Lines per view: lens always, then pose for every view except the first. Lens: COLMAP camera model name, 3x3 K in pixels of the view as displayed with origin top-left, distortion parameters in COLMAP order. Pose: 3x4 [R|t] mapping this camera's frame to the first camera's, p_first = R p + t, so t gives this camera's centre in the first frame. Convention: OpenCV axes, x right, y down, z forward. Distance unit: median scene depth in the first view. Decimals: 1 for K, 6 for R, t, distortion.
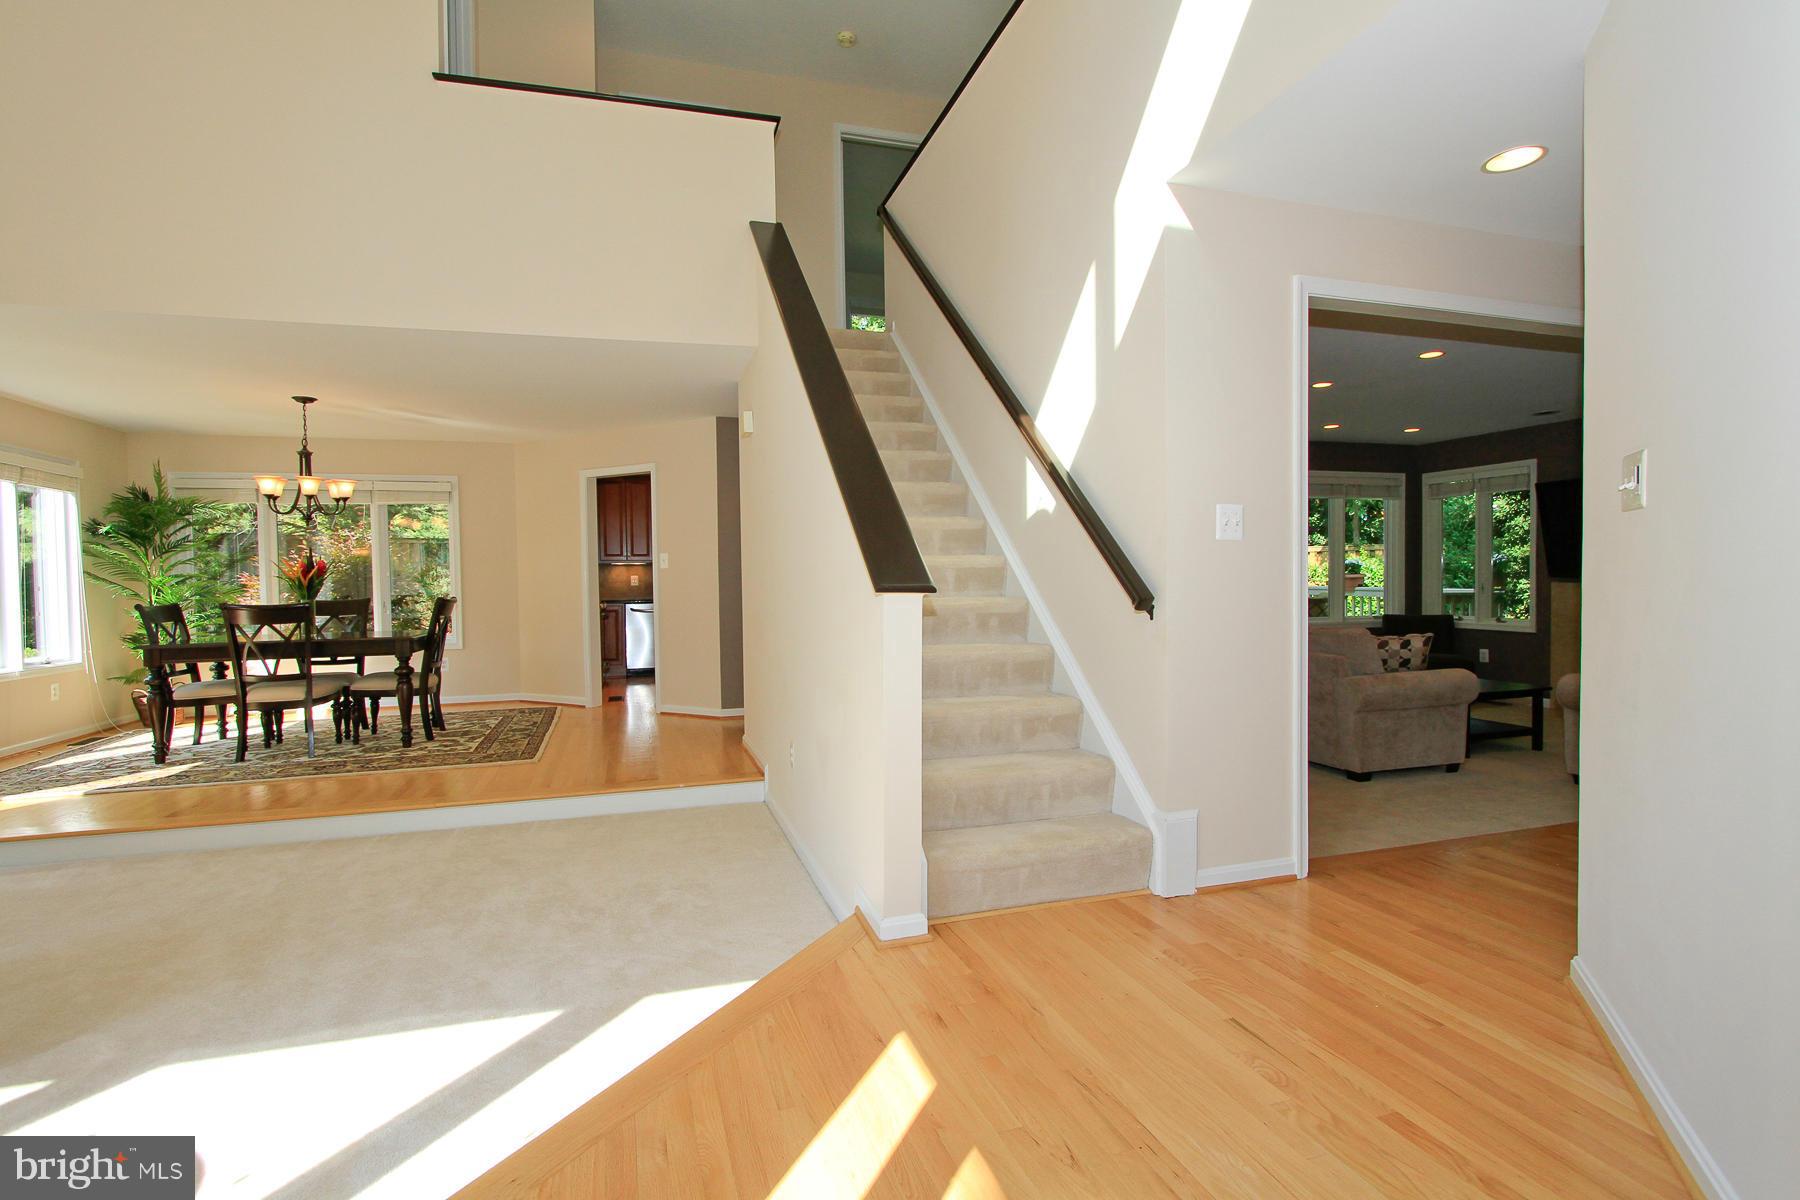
lens RADIAL K [[858.3, 0, 900.0], [0, 858.3, 600.0], [0, 0, 1]] dist [-0.013875, 0.000350]
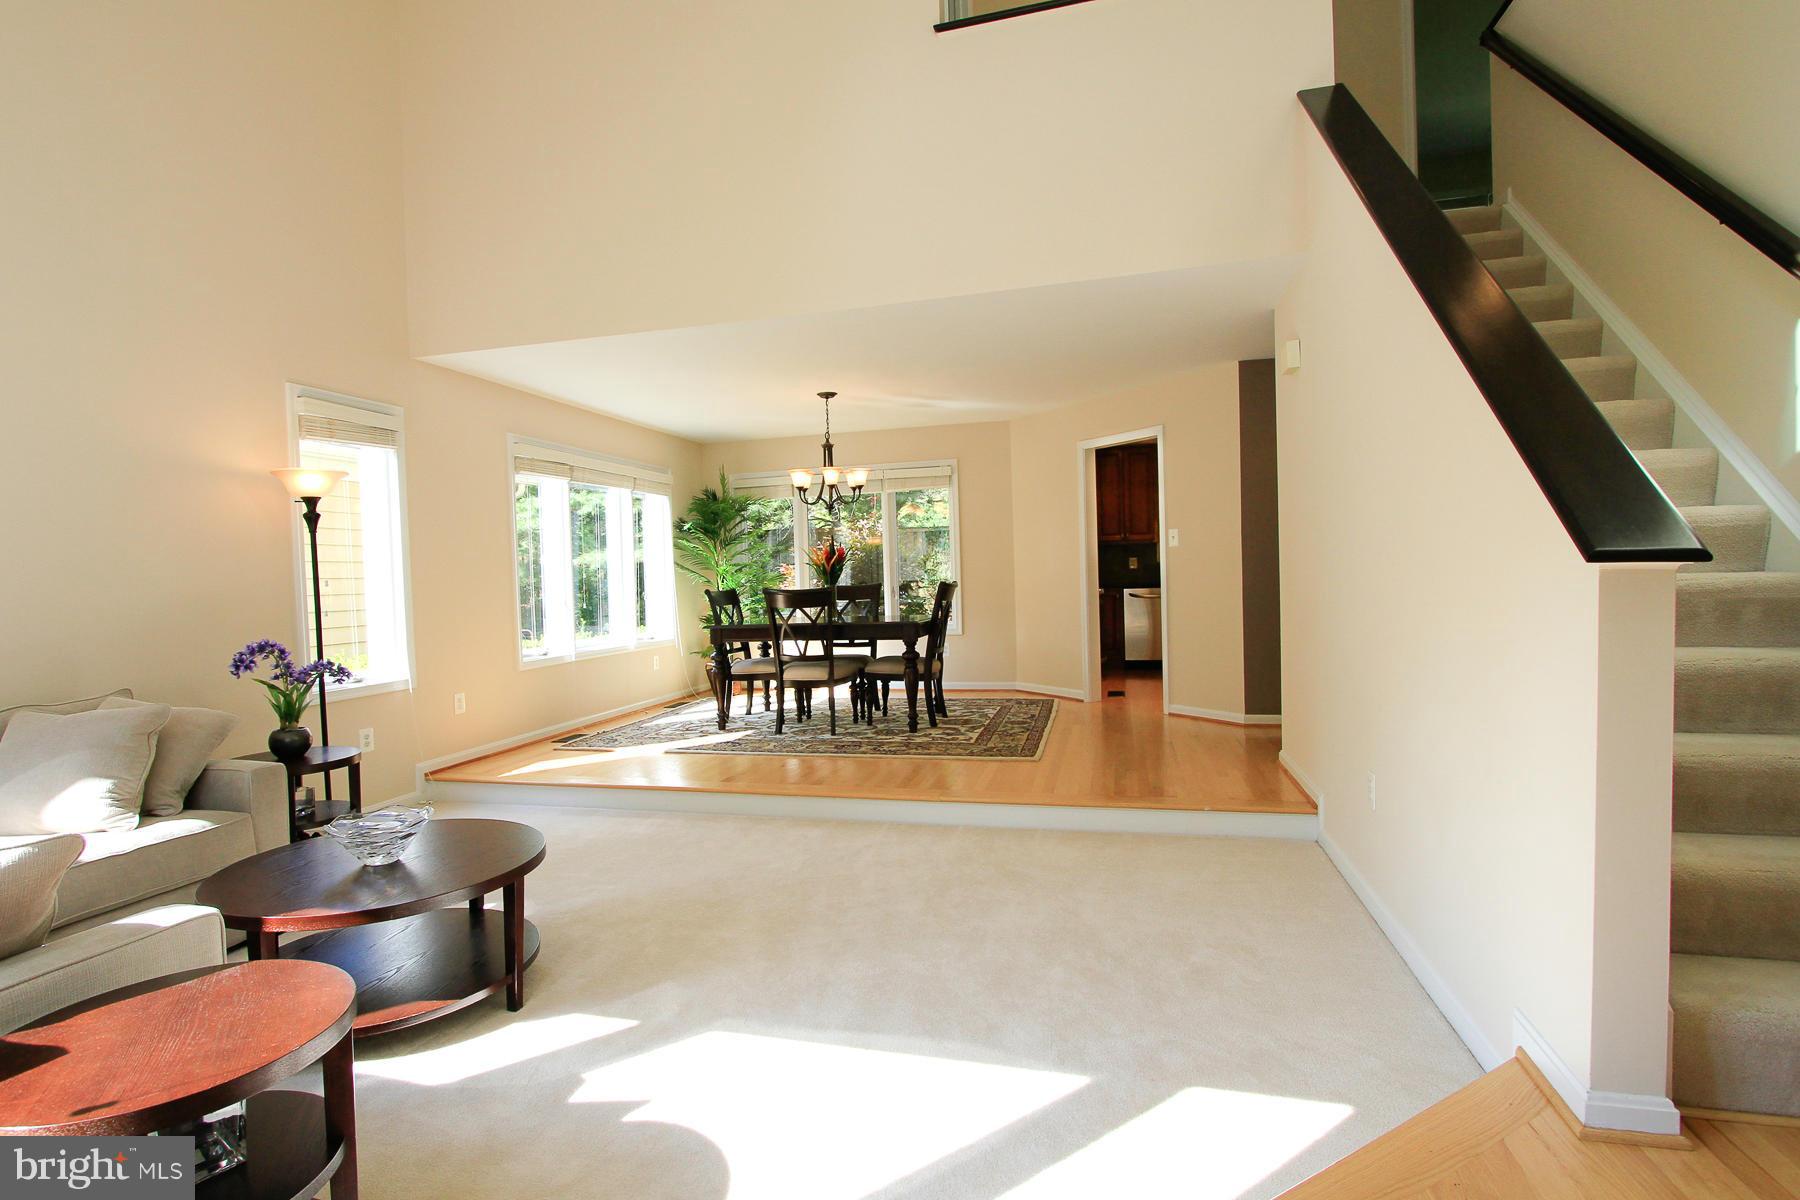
lens RADIAL K [[858.3, 0, 900.0], [0, 858.3, 600.0], [0, 0, 1]] dist [-0.013875, 0.000350]
pose [[0.860452, 0.004099, -0.509516, -0.078943], [0.002700, 0.999917, 0.012605, 0.005290], [0.509525, -0.012222, 0.860369, 0.129164]]
